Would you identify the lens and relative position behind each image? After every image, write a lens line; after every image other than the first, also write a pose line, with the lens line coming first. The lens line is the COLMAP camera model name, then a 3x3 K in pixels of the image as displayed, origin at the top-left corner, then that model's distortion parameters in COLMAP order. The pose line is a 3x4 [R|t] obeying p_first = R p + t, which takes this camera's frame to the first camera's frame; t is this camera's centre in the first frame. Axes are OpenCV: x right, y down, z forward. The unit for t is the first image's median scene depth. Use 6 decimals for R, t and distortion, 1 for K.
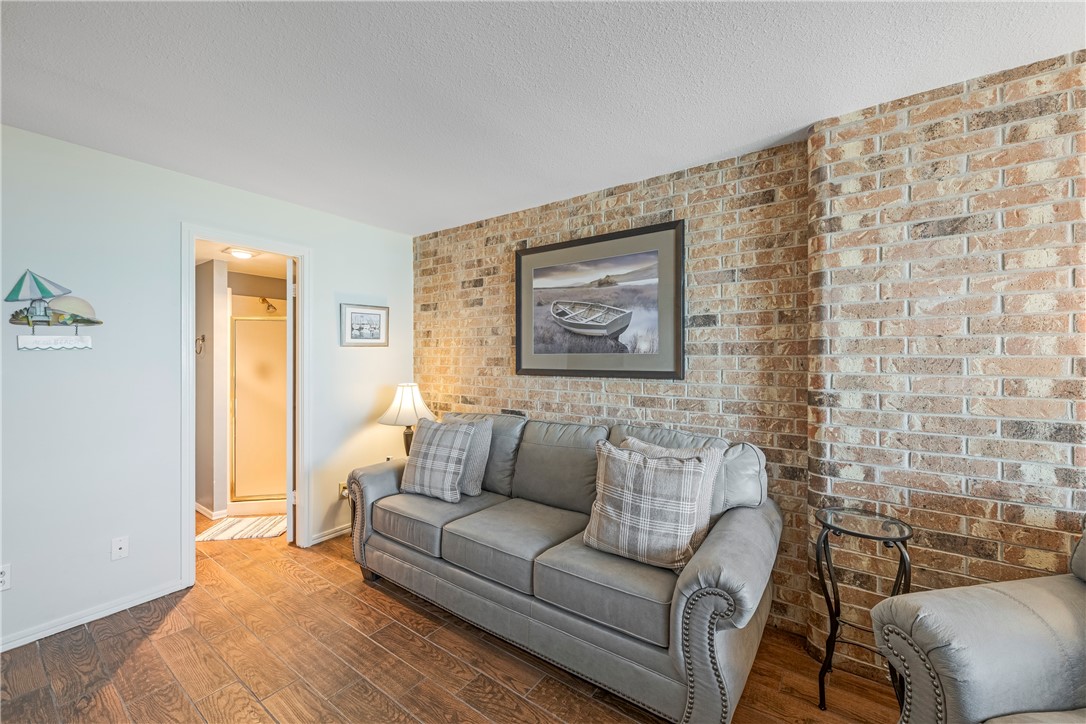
lens RADIAL K [[432.7, 0, 544.4], [0, 432.7, 363.7], [0, 0, 1]] dist [-0.001510, -0.000194]
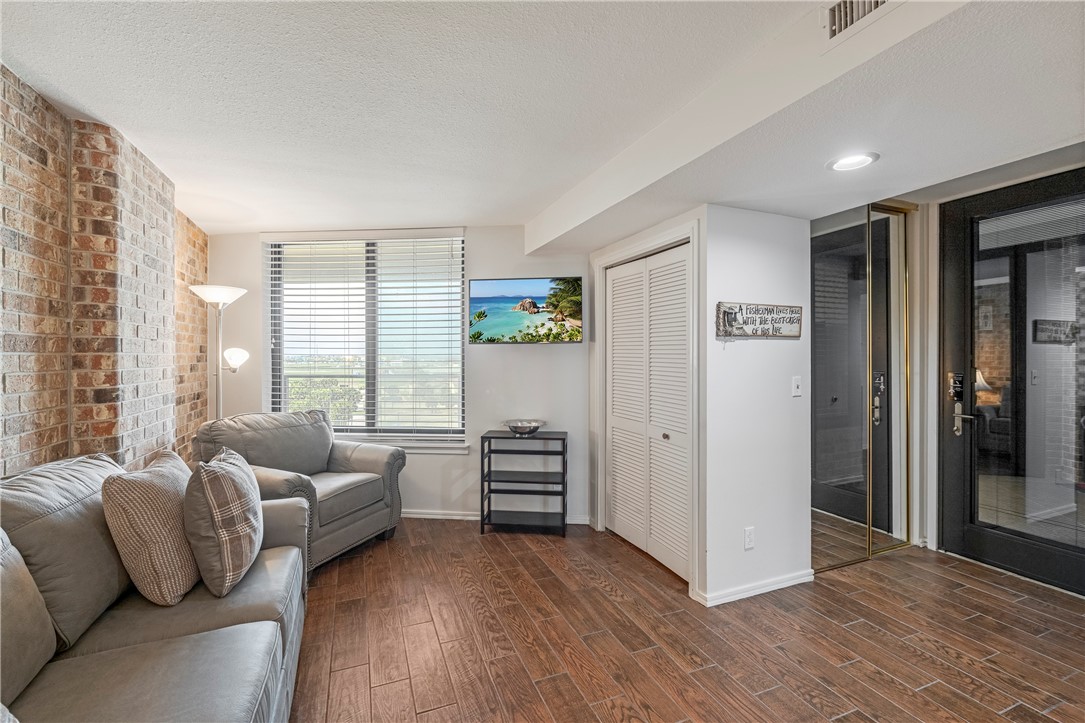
lens RADIAL K [[458.6, 0, 542.5], [0, 458.6, 361.5], [0, 0, 1]] dist [-0.002417, -0.000666]
pose [[-0.849238, -0.011501, 0.527885, -0.575365], [0.003172, 0.999634, 0.026881, -0.018036], [-0.528001, 0.024503, -0.848890, 0.974958]]
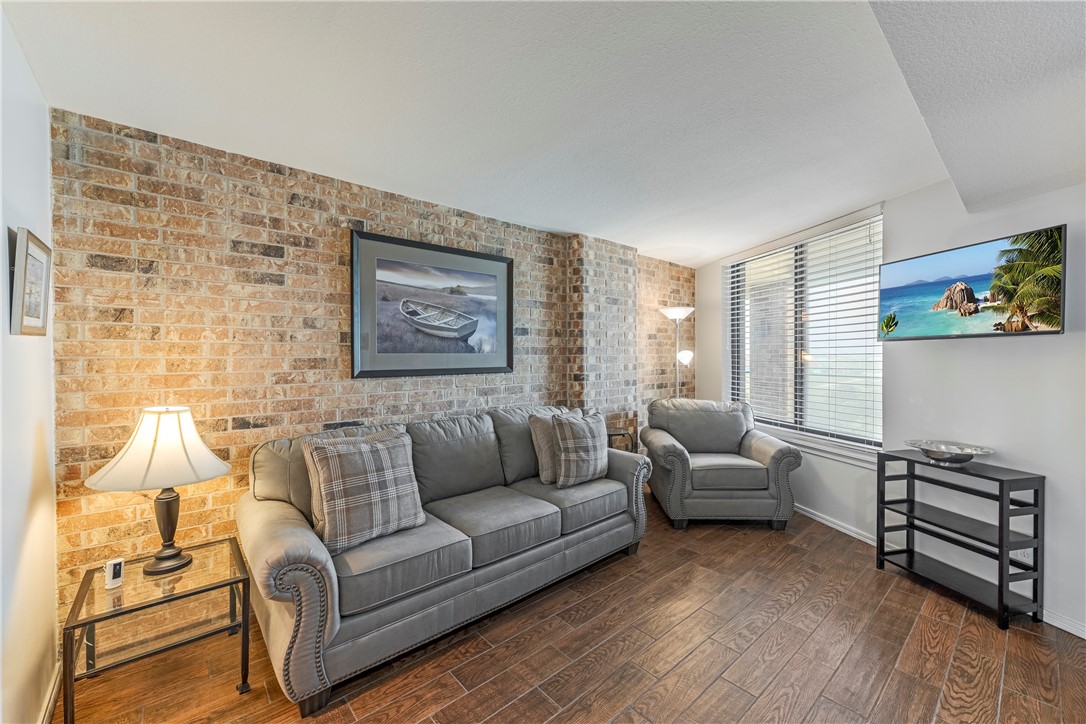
lens RADIAL K [[430.2, 0, 550.1], [0, 430.2, 366.9], [0, 0, 1]] dist [-0.001334, -0.000339]
pose [[0.217300, -0.027672, 0.975713, -0.895566], [0.018529, 0.999535, 0.024221, -0.010747], [-0.975929, 0.012816, 0.217712, 0.504358]]
